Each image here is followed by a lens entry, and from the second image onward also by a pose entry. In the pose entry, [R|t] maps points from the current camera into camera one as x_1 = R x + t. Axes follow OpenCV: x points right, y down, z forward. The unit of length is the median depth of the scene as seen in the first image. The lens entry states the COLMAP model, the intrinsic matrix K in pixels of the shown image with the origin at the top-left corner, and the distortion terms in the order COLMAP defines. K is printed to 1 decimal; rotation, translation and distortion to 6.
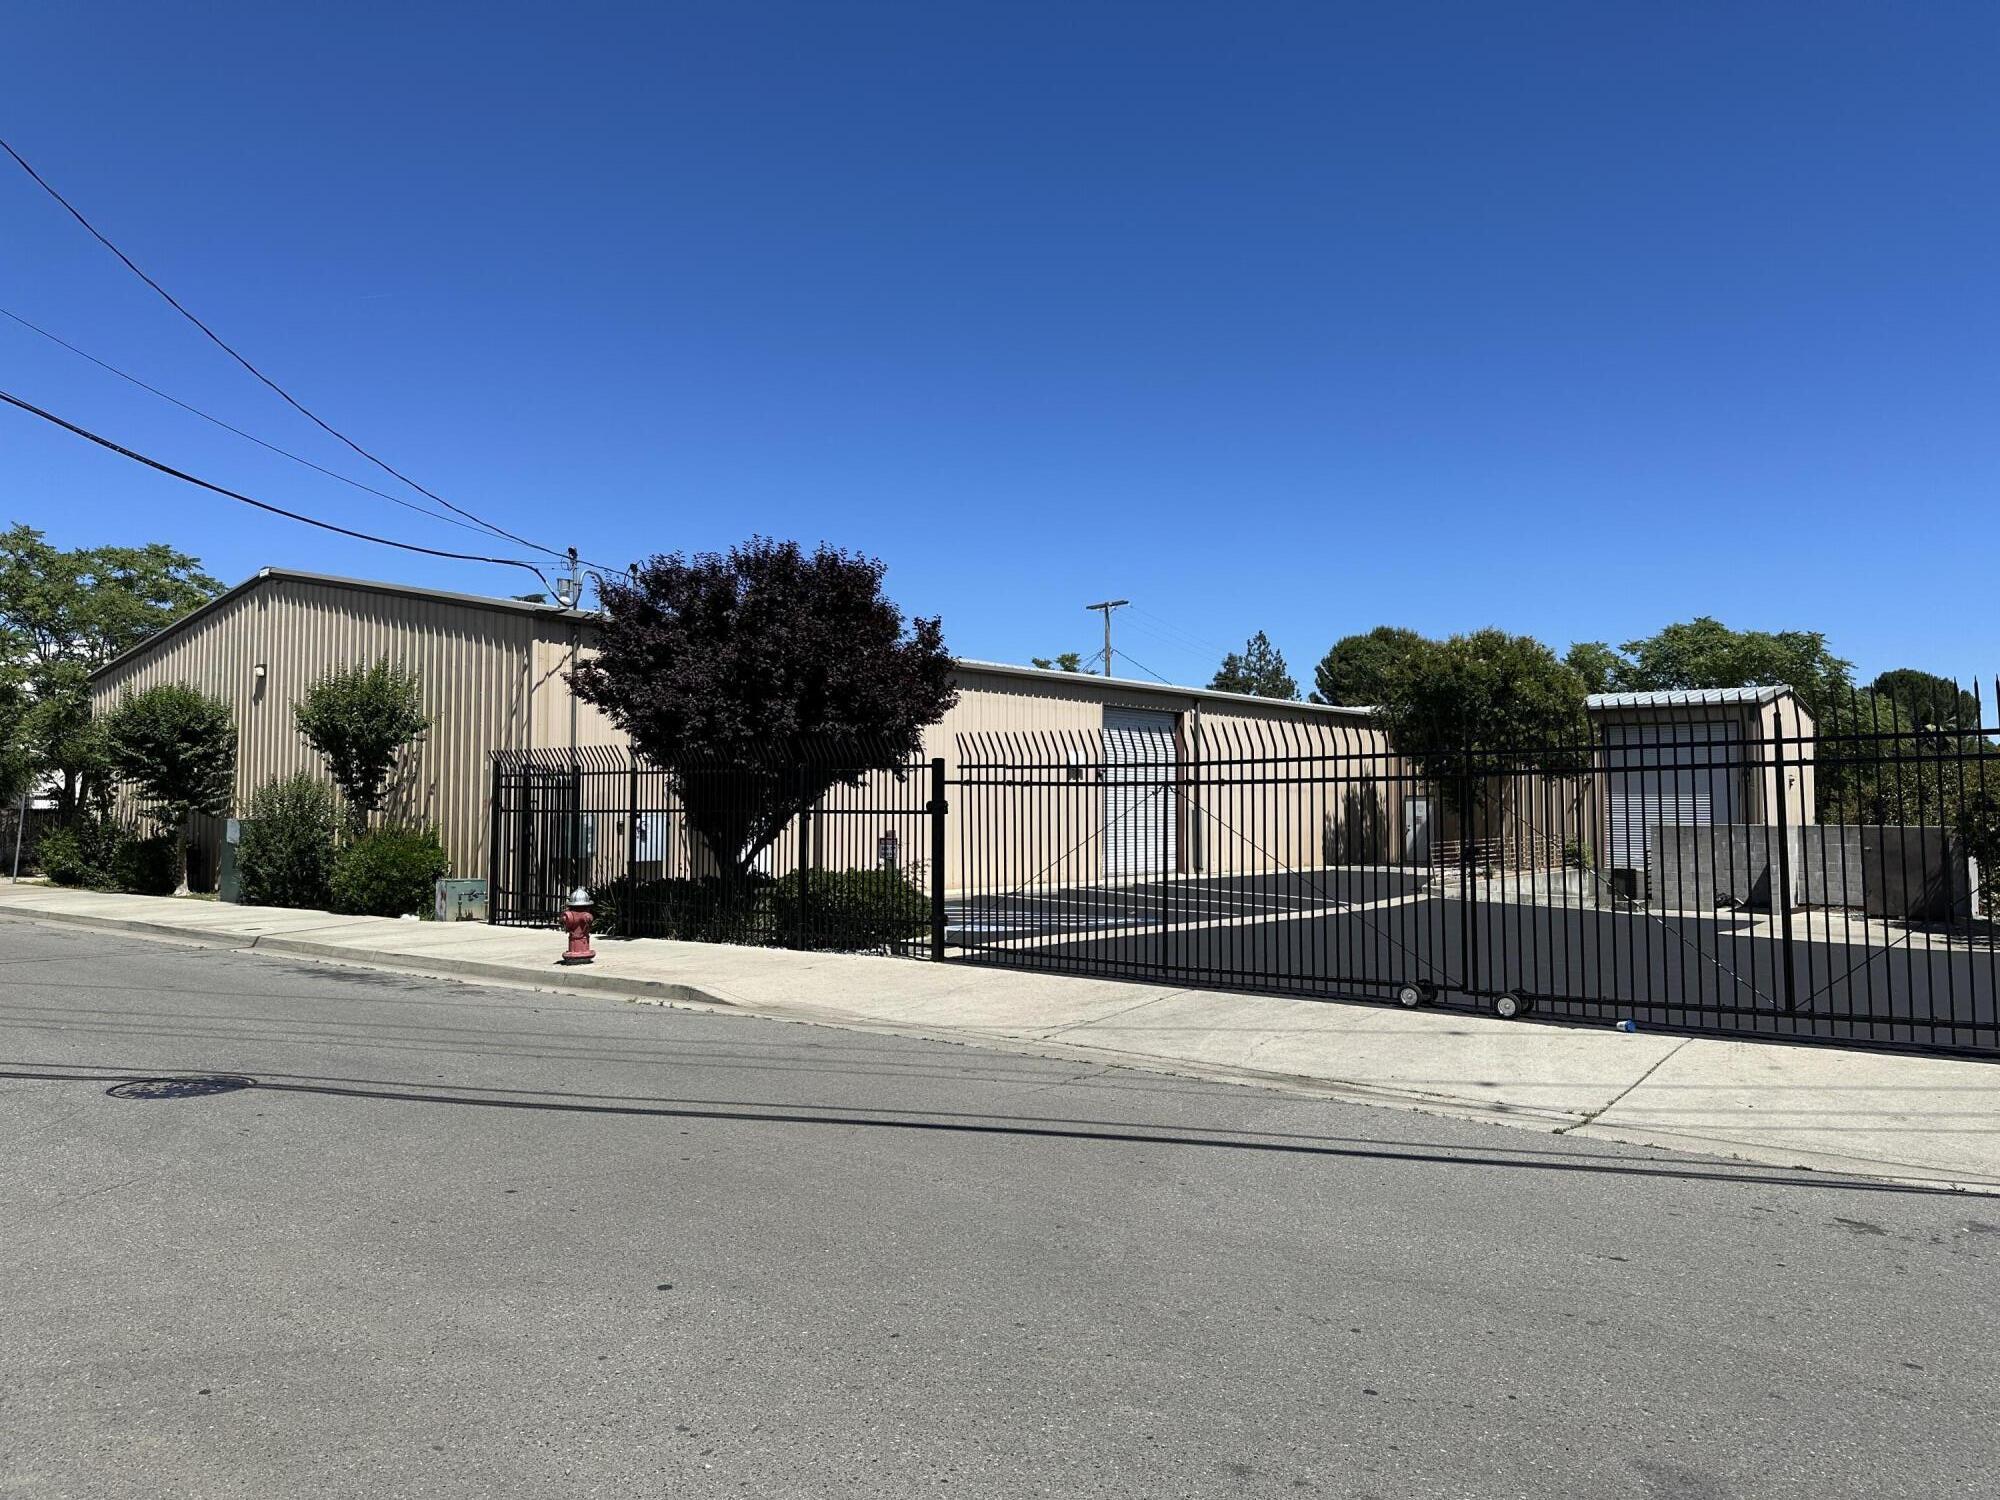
lens RADIAL K [[1377.7, 0, 1000.0], [0, 1377.7, 750.0], [0, 0, 1]] dist [0.164702, -0.291958]
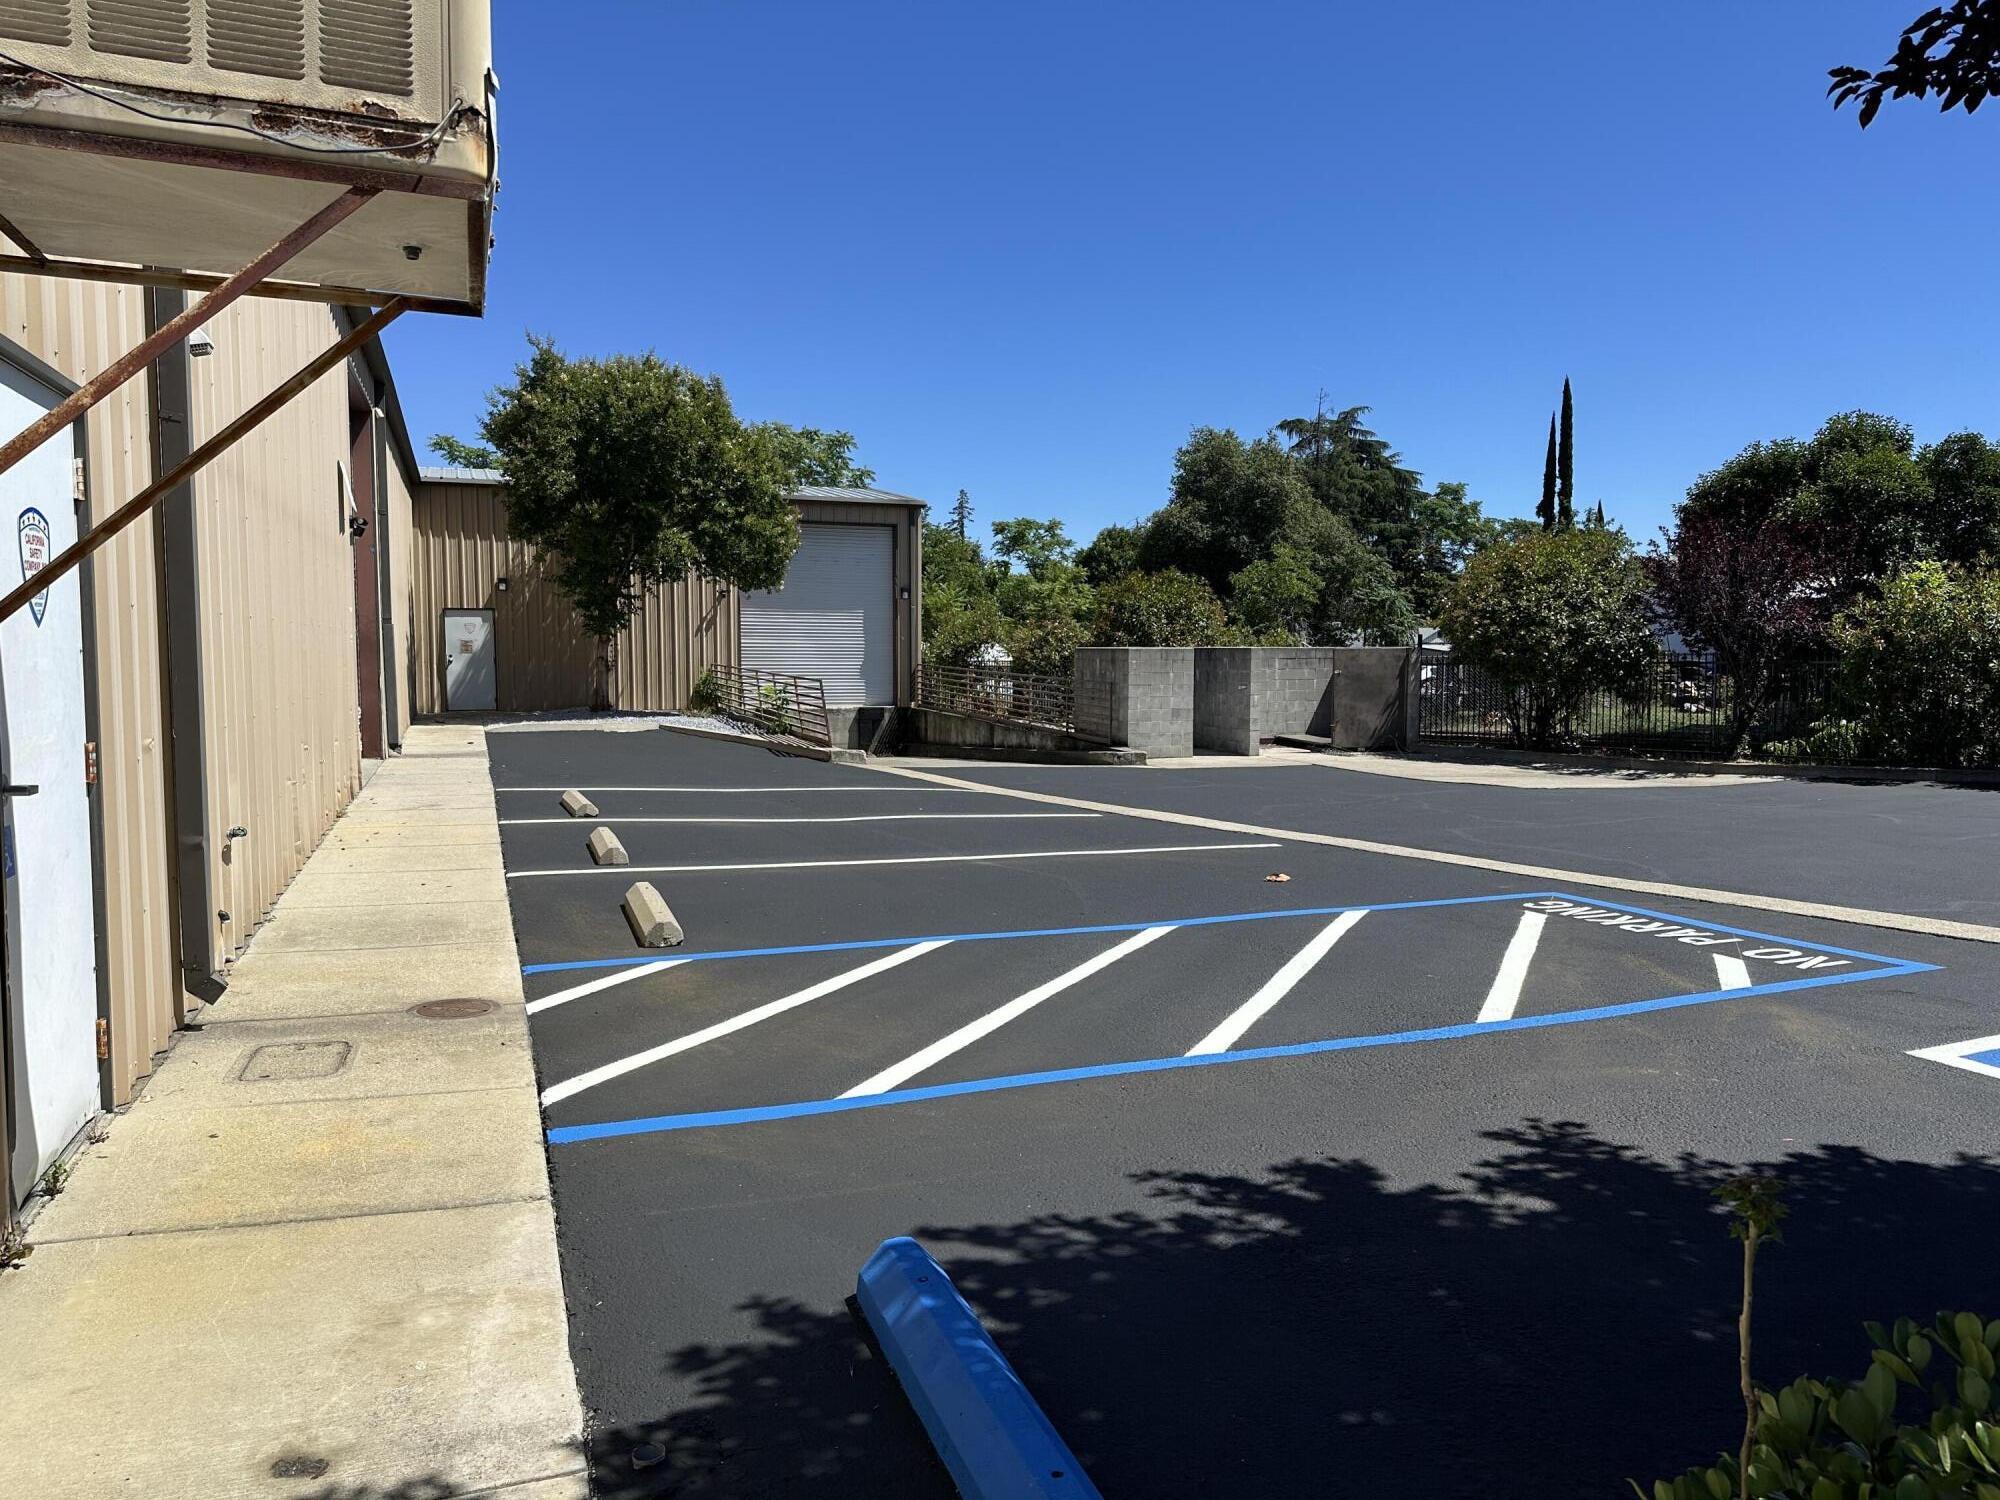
lens RADIAL K [[1377.7, 0, 1000.0], [0, 1377.7, 750.0], [0, 0, 1]] dist [0.164702, -0.291958]
pose [[0.498766, -0.065034, 0.864293, -0.346476], [-0.037234, 0.994653, 0.096330, 0.065550], [-0.865936, -0.080227, 0.493678, 1.165083]]
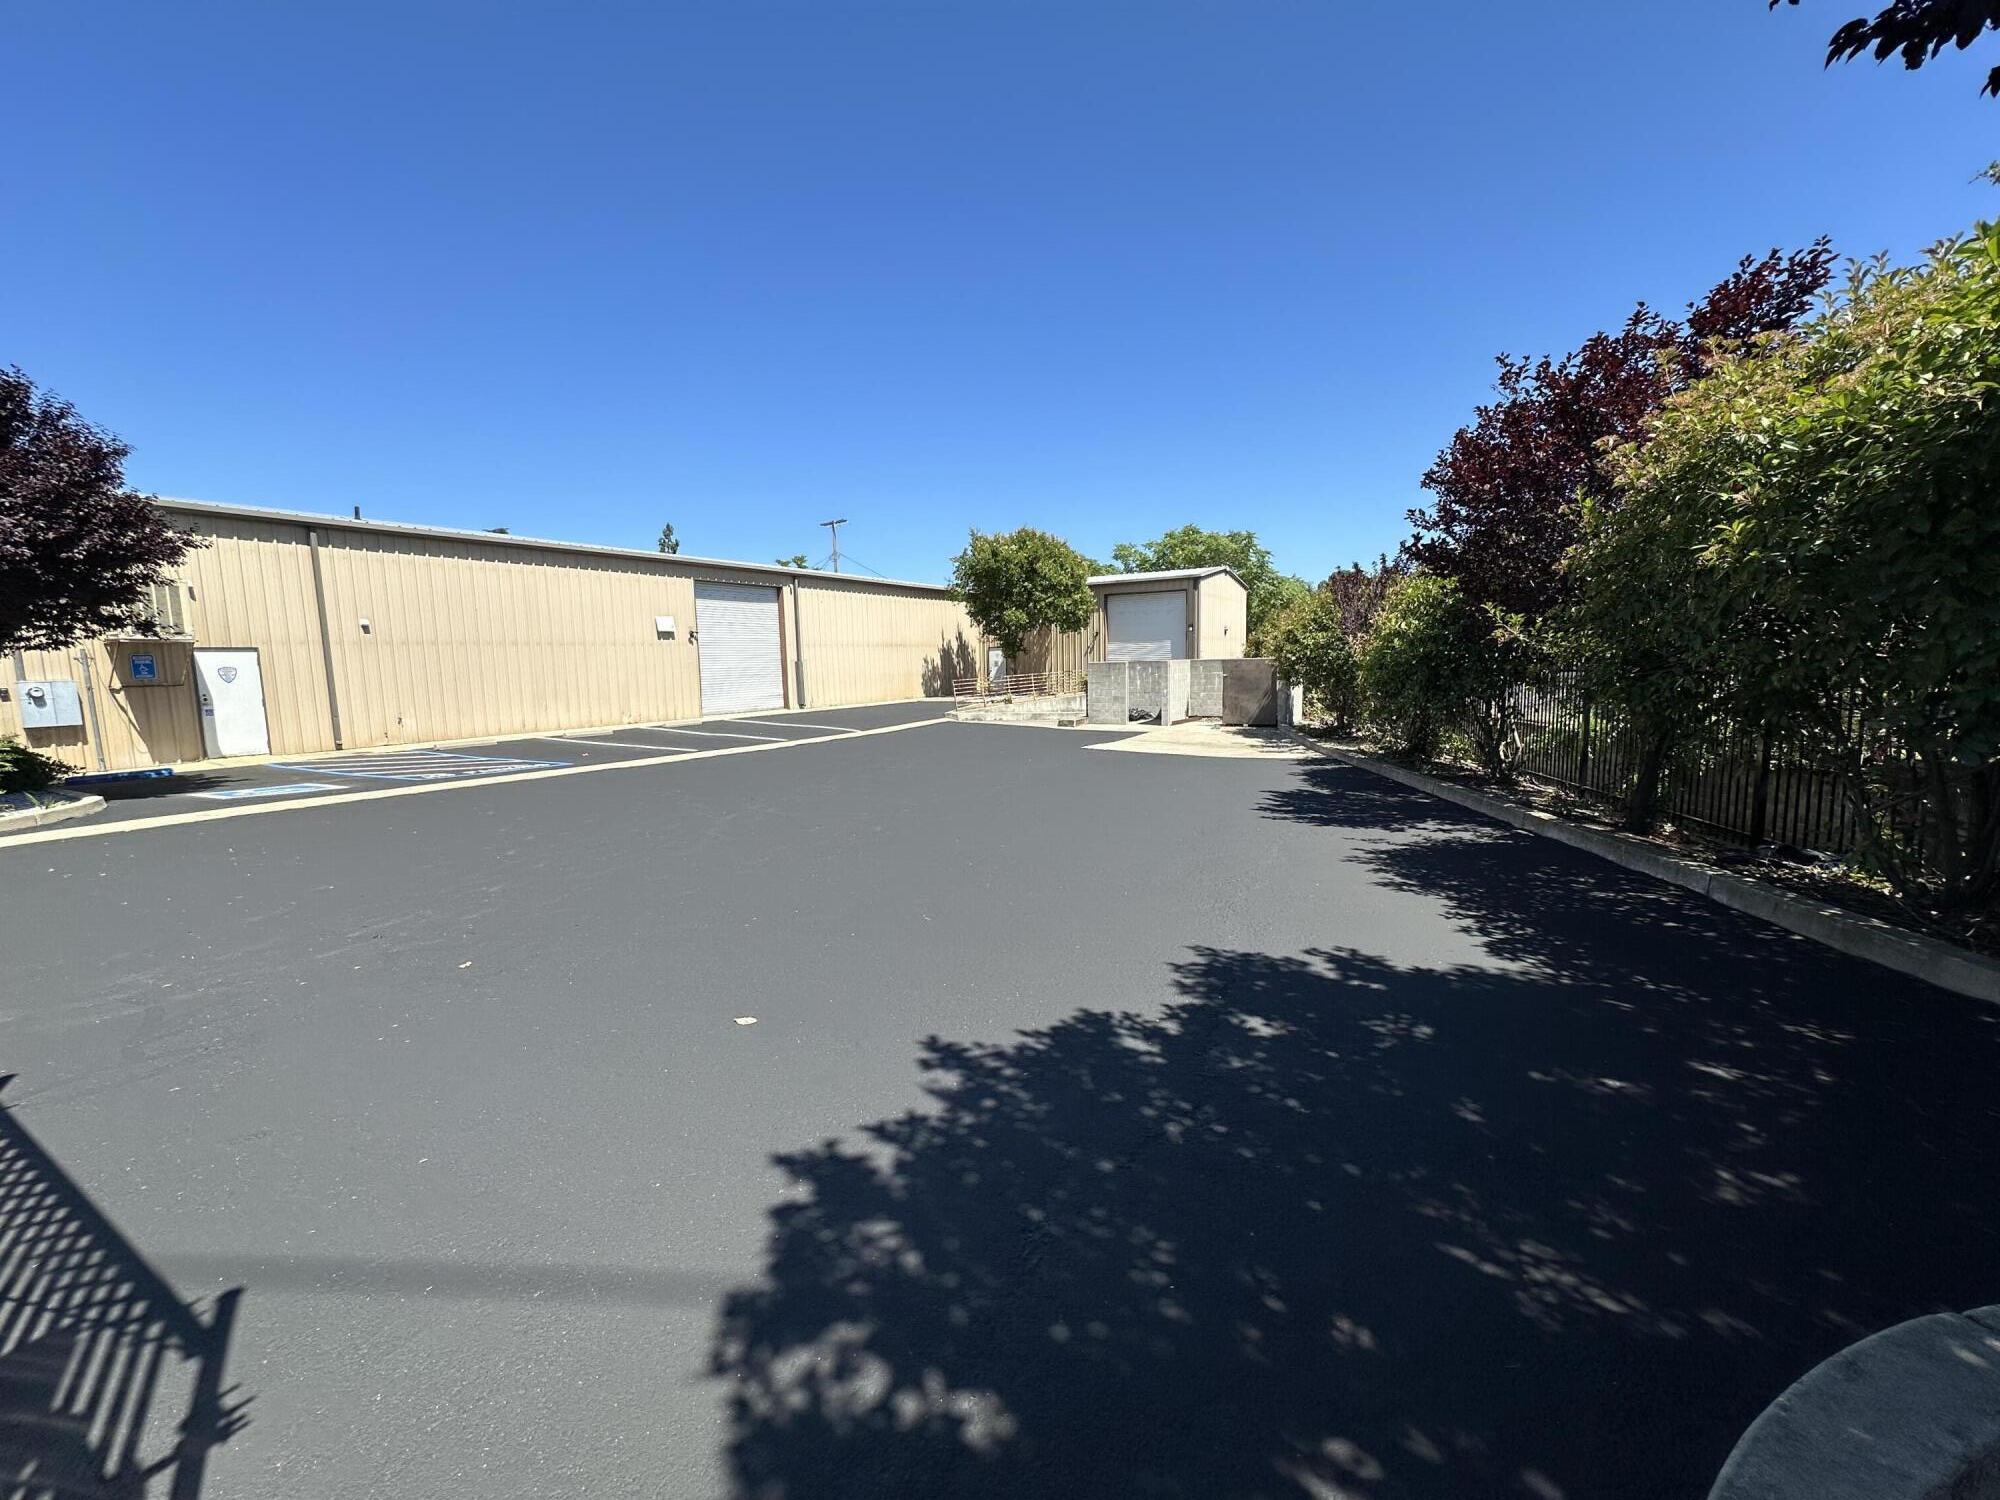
lens RADIAL K [[800.3, 0, 1000.0], [0, 800.3, 750.0], [0, 0, 1]] dist [0.002113, 0.000125]
pose [[0.987569, -0.044717, 0.150689, 0.431539], [0.021444, 0.988045, 0.152669, 0.028764], [-0.155715, -0.147540, 0.976722, 0.411410]]
